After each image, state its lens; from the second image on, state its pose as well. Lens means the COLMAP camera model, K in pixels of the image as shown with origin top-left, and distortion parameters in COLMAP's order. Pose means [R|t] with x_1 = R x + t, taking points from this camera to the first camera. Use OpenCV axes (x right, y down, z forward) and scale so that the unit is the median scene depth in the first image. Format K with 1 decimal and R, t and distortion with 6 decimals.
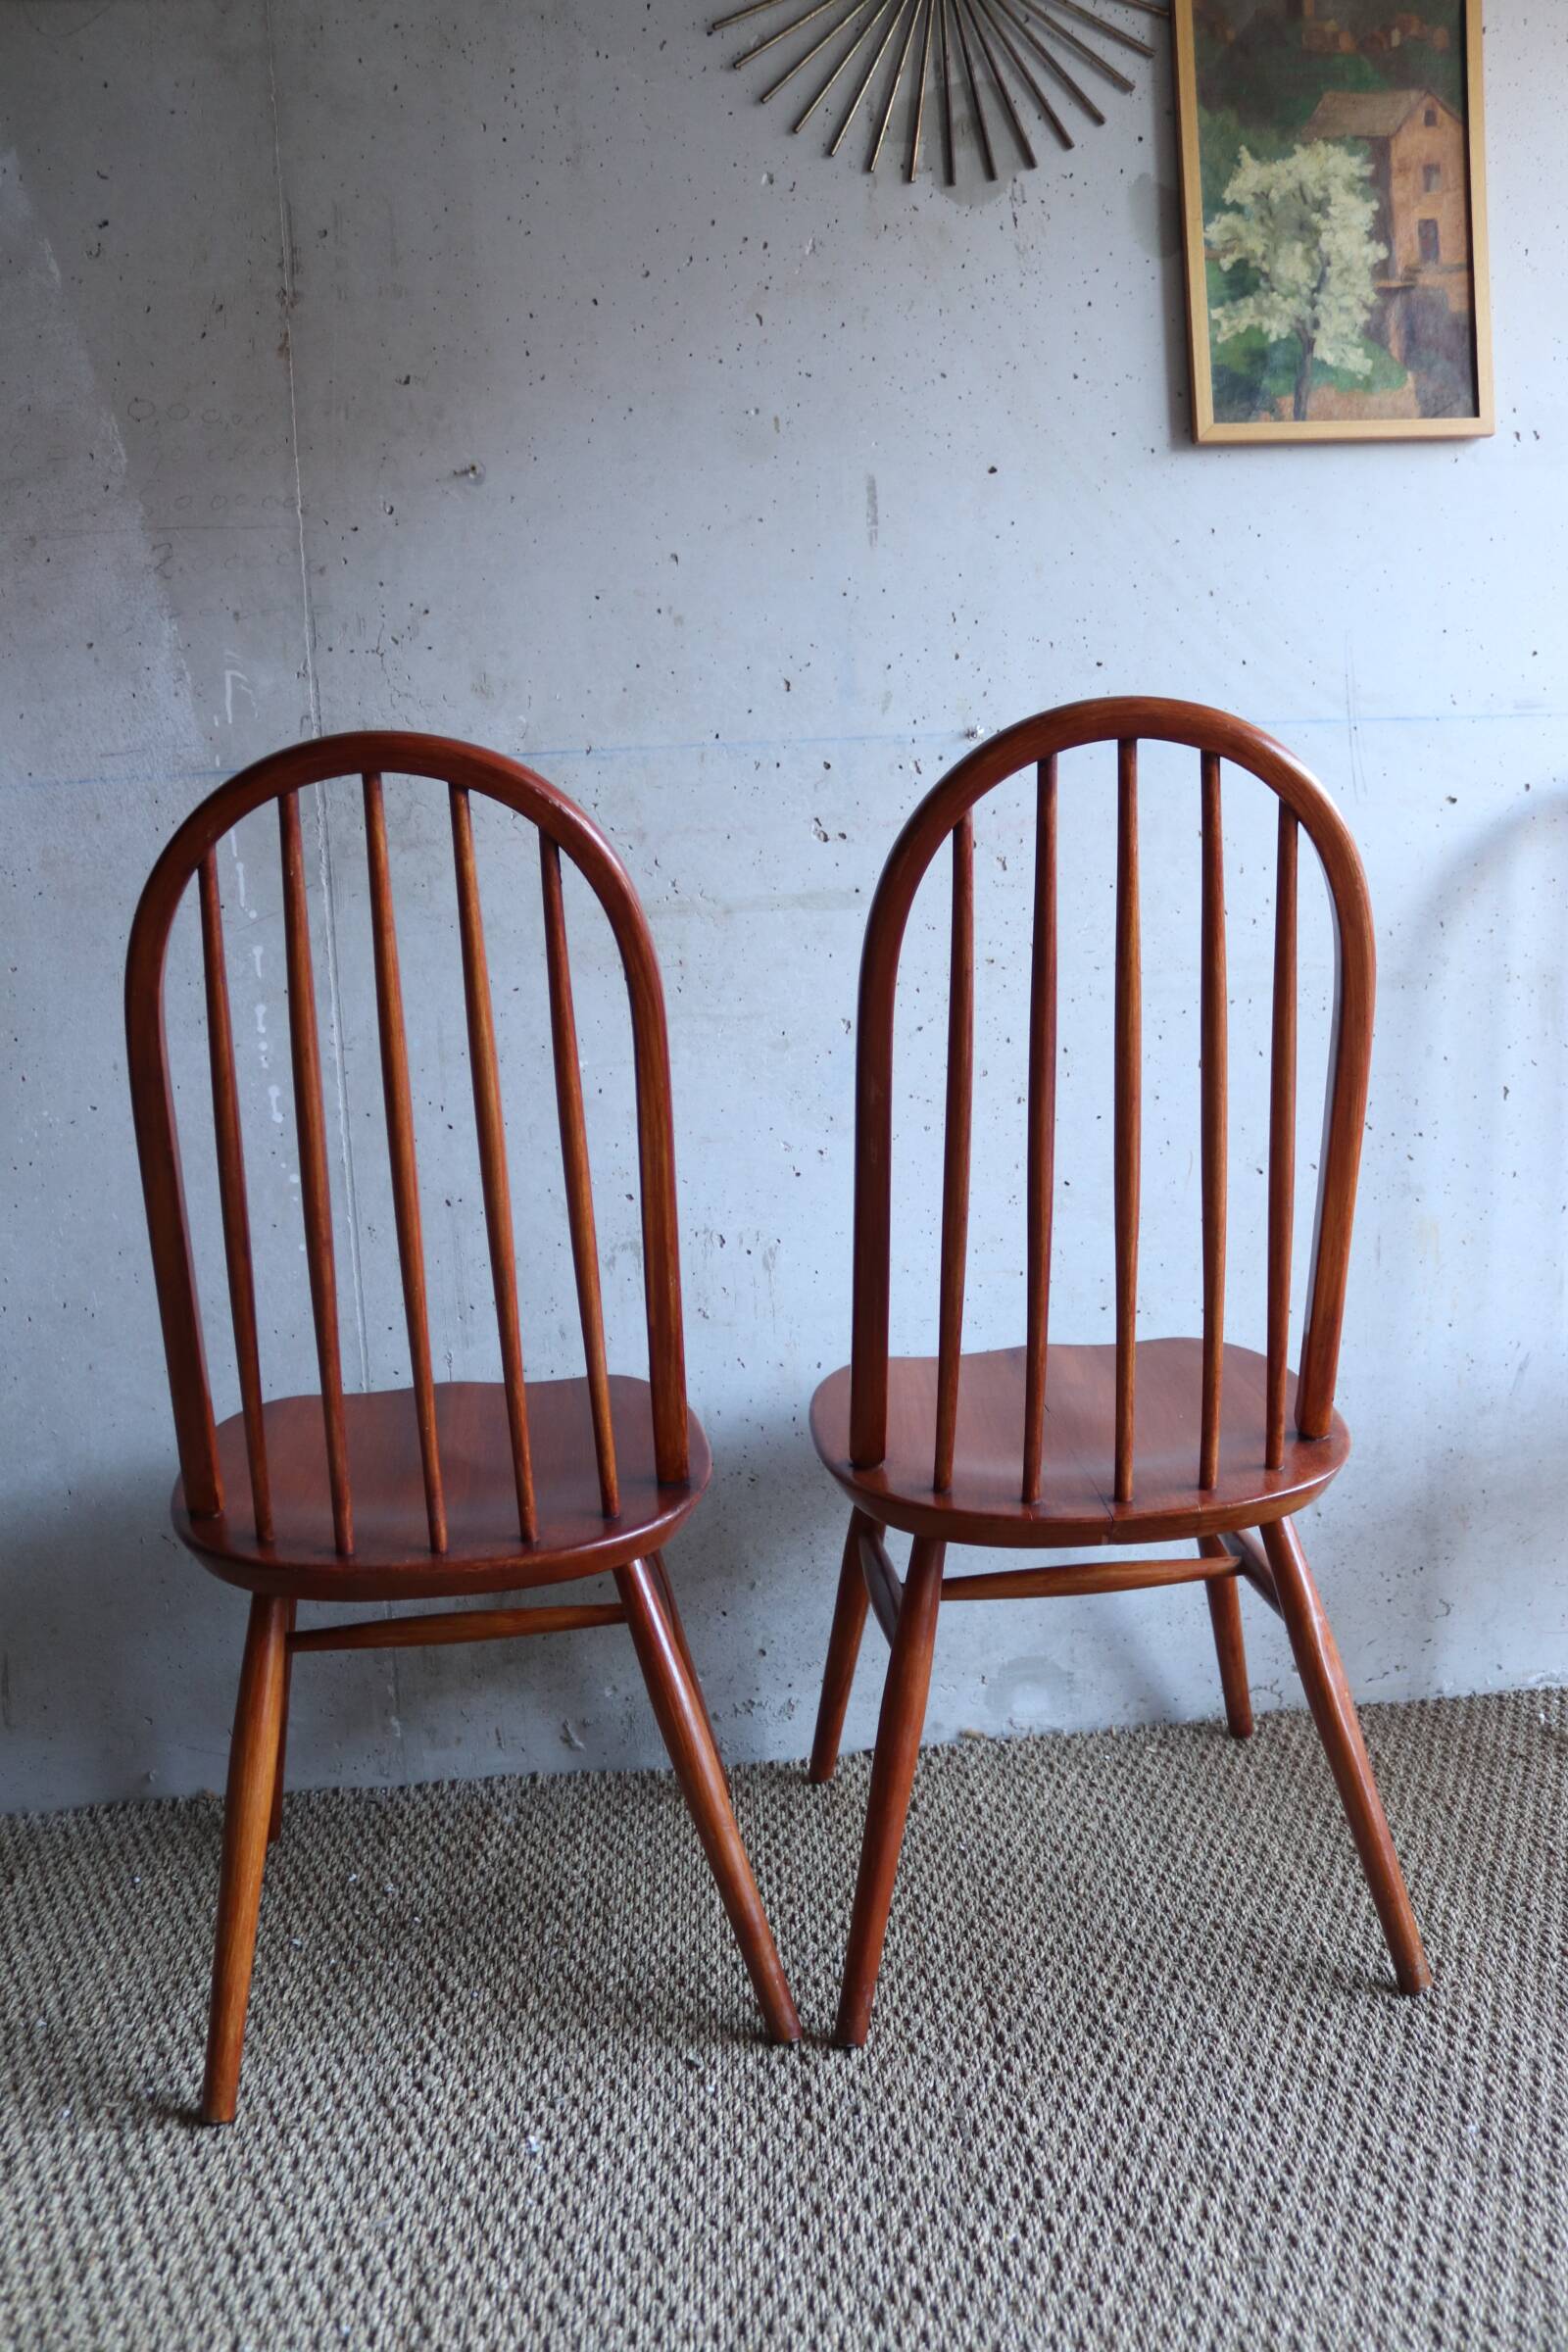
lens RADIAL K [[1945.2, 0, 794.5], [0, 1945.2, 1185.9], [0, 0, 1]] dist [-0.164558, 0.144569]
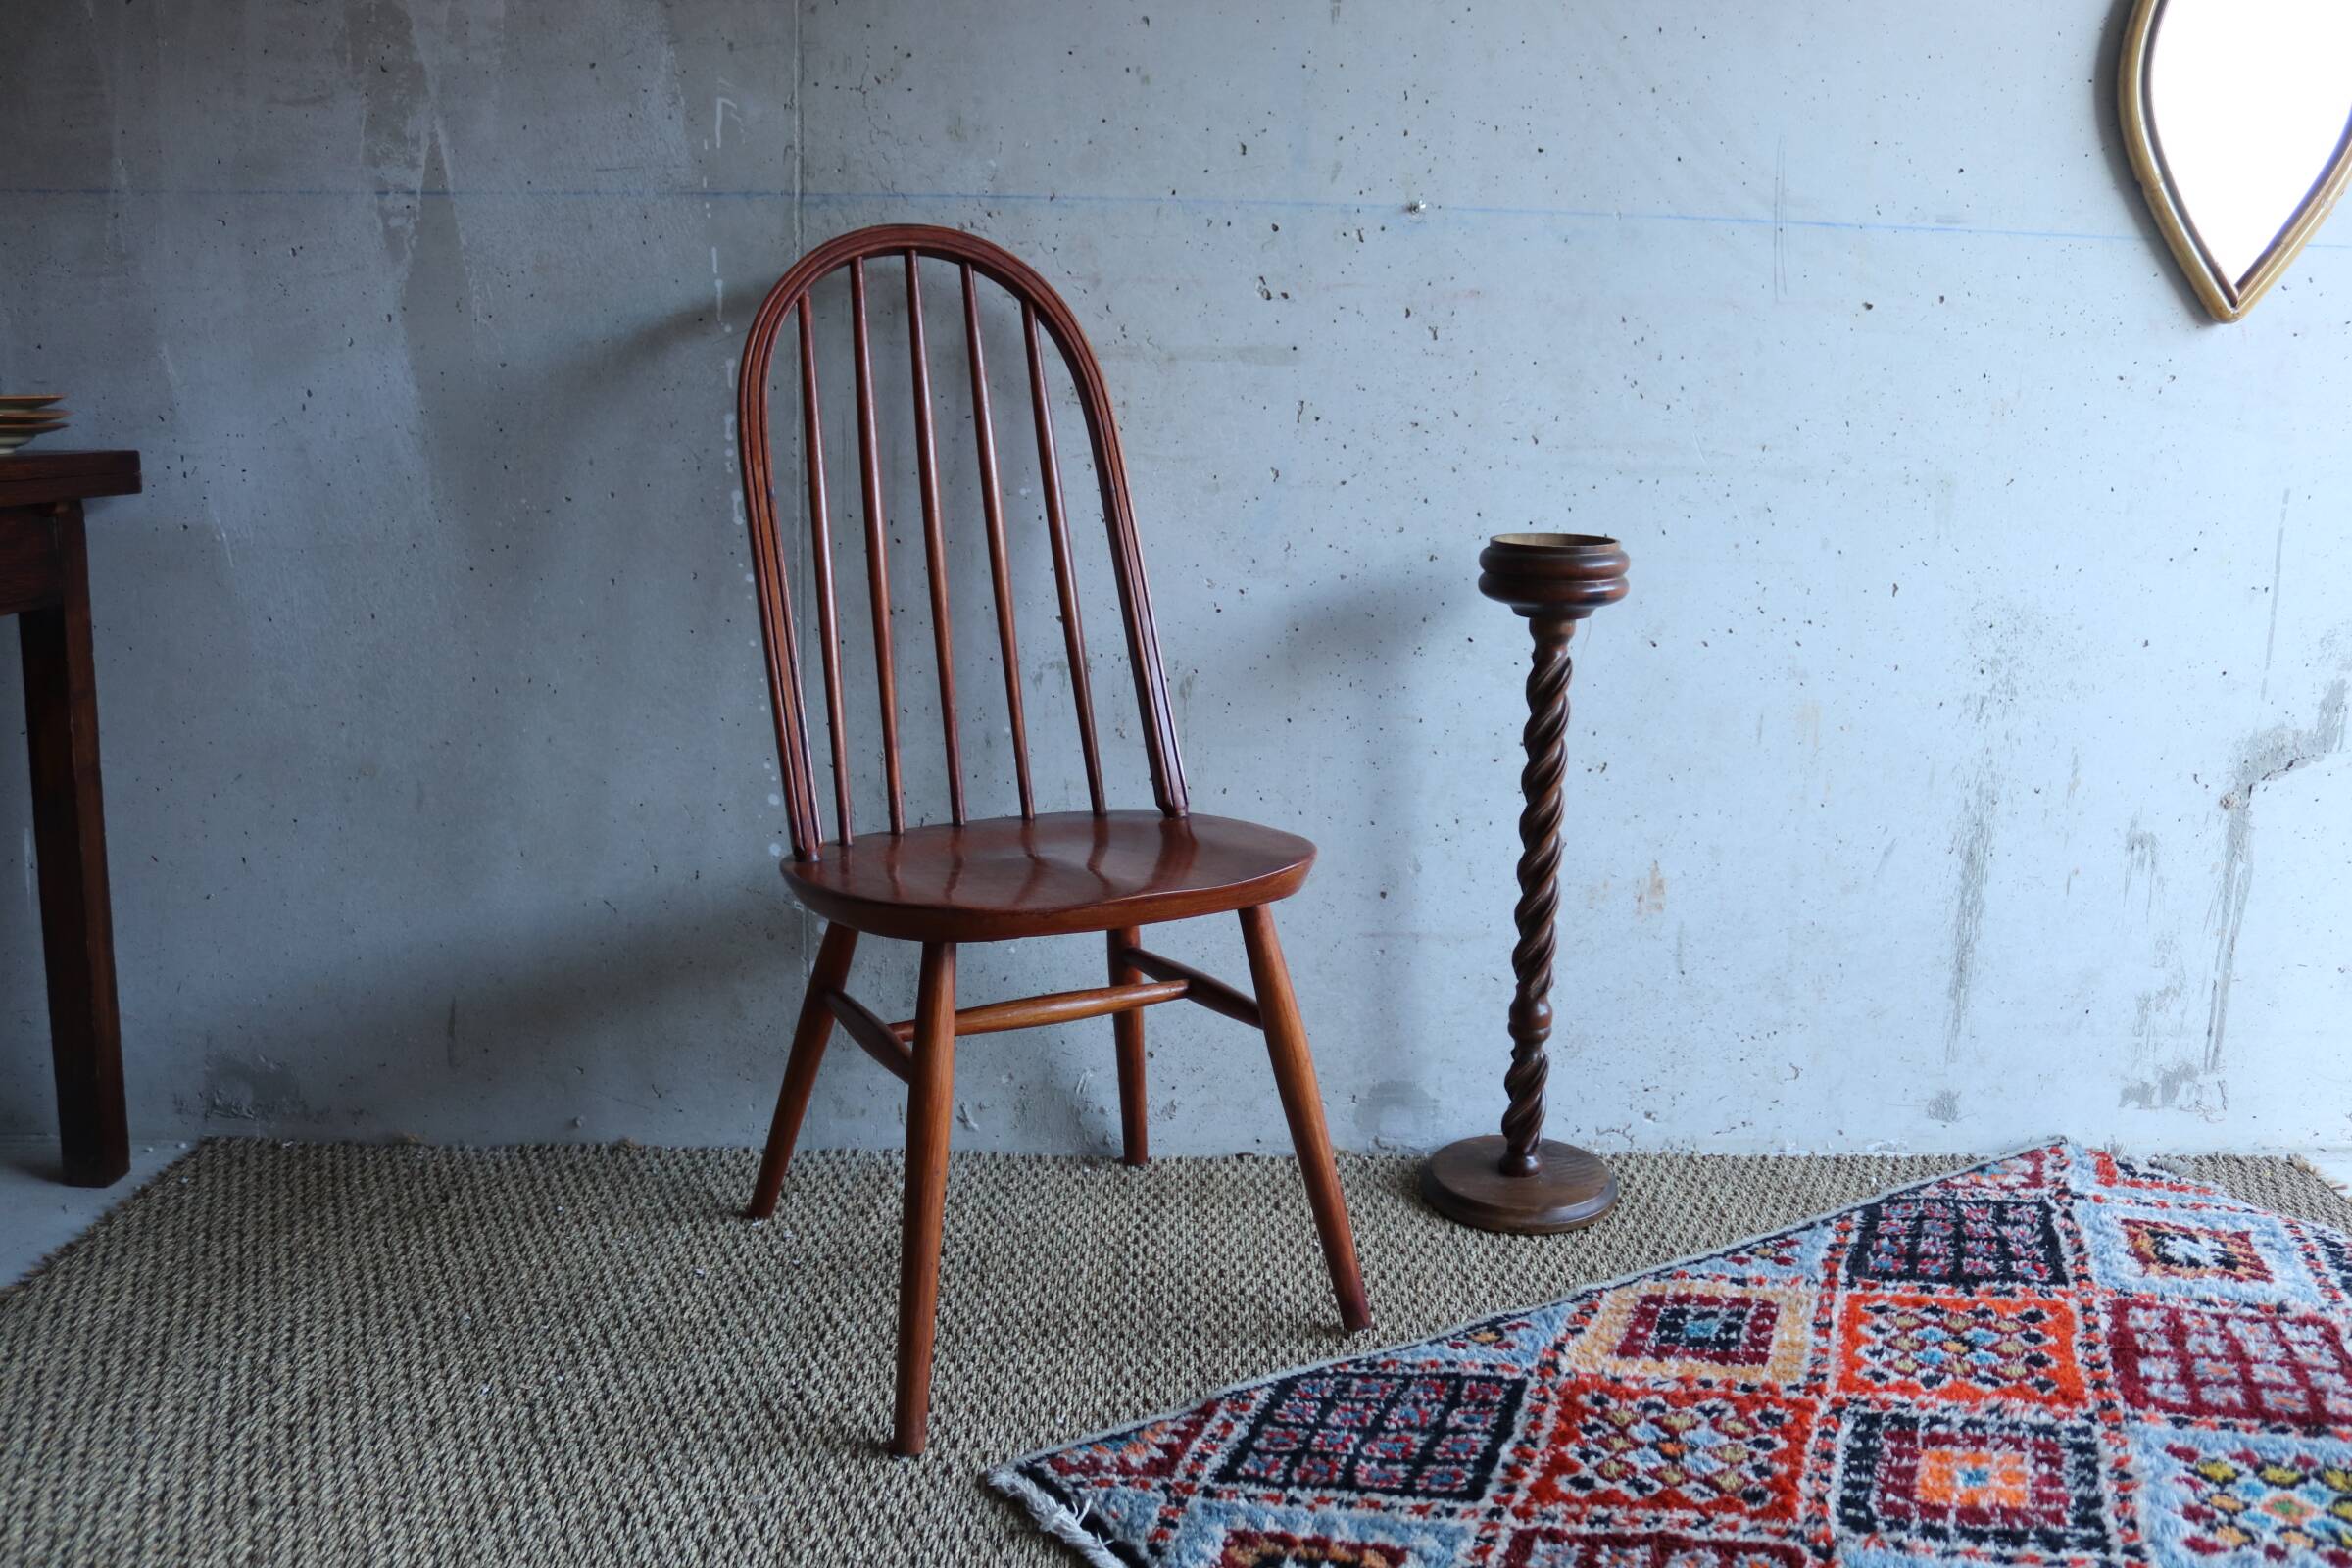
lens RADIAL K [[1943.7, 0, 1189.6], [0, 1943.7, 772.3], [0, 0, 1]] dist [-0.164717, 0.152885]
pose [[0.996317, 0.080926, -0.028354, 0.026387], [-0.079151, 0.995119, 0.058940, 0.023052], [0.032985, -0.056478, 0.997859, -0.076261]]
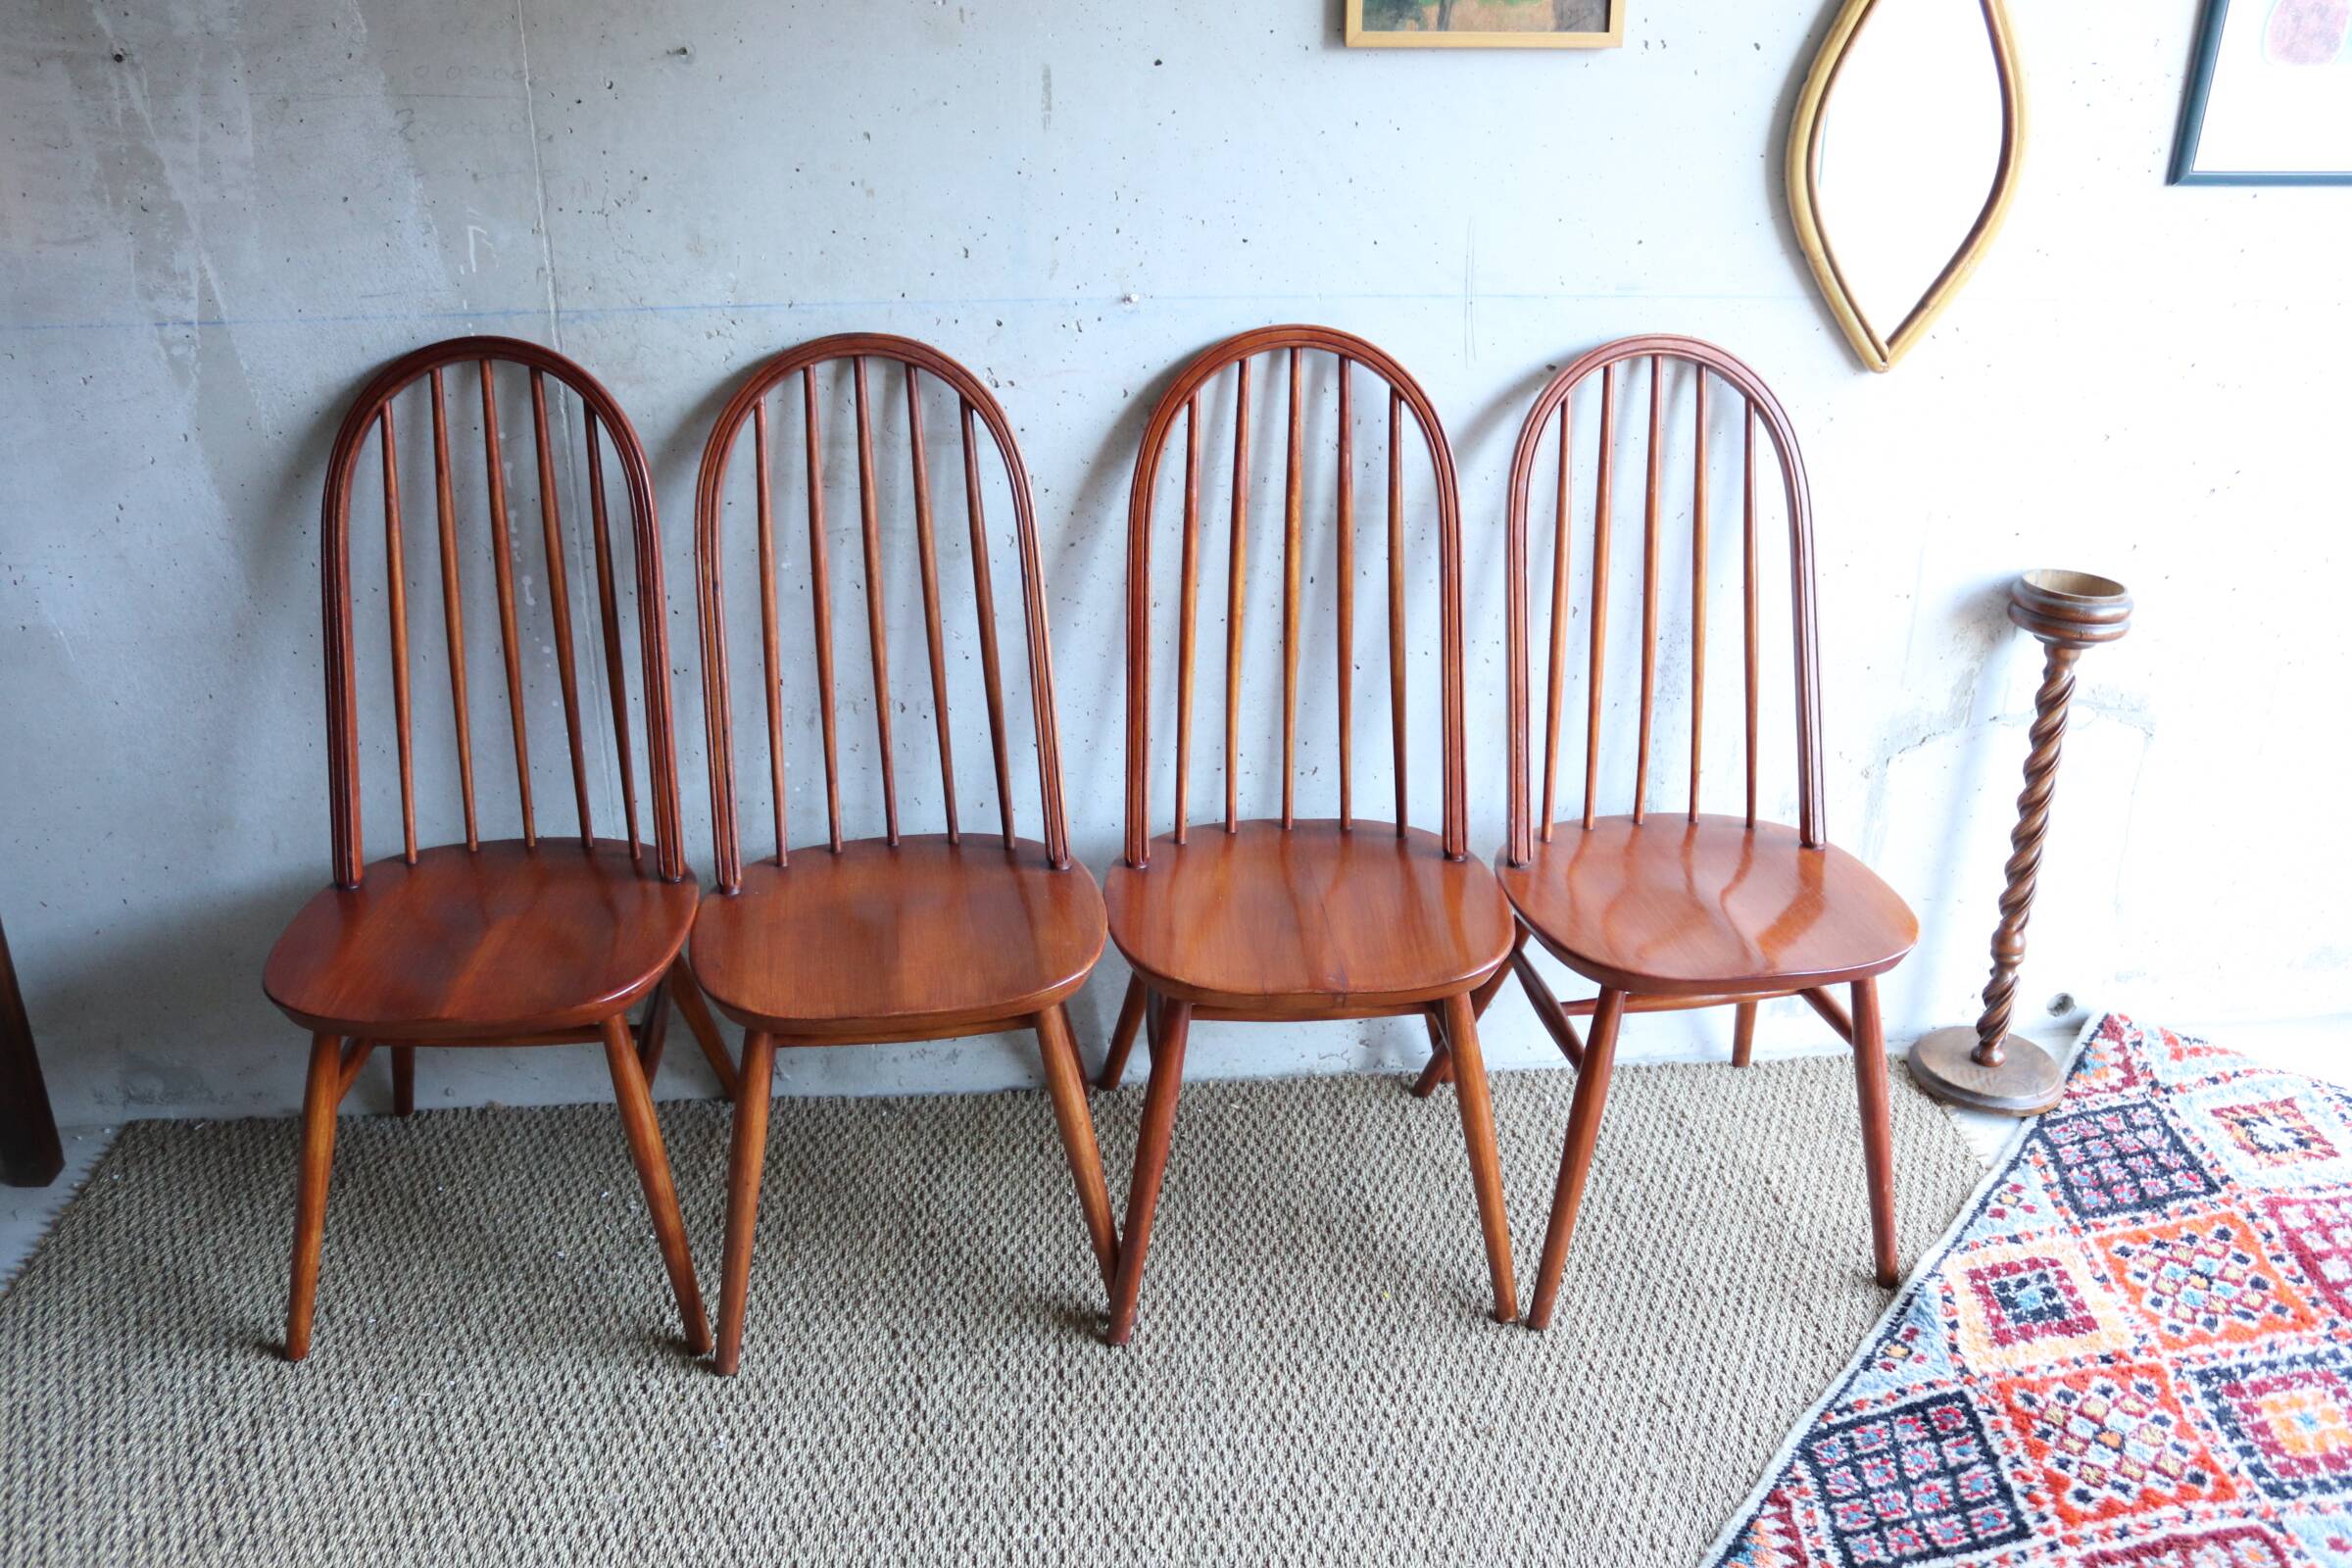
lens RADIAL K [[1943.7, 0, 1189.6], [0, 1943.7, 772.3], [0, 0, 1]] dist [-0.164717, 0.152885]
pose [[0.997942, 0.049119, 0.041219, 0.103496], [-0.058996, 0.955186, 0.290066, -0.325031], [-0.025124, -0.291901, 0.956118, -0.187538]]
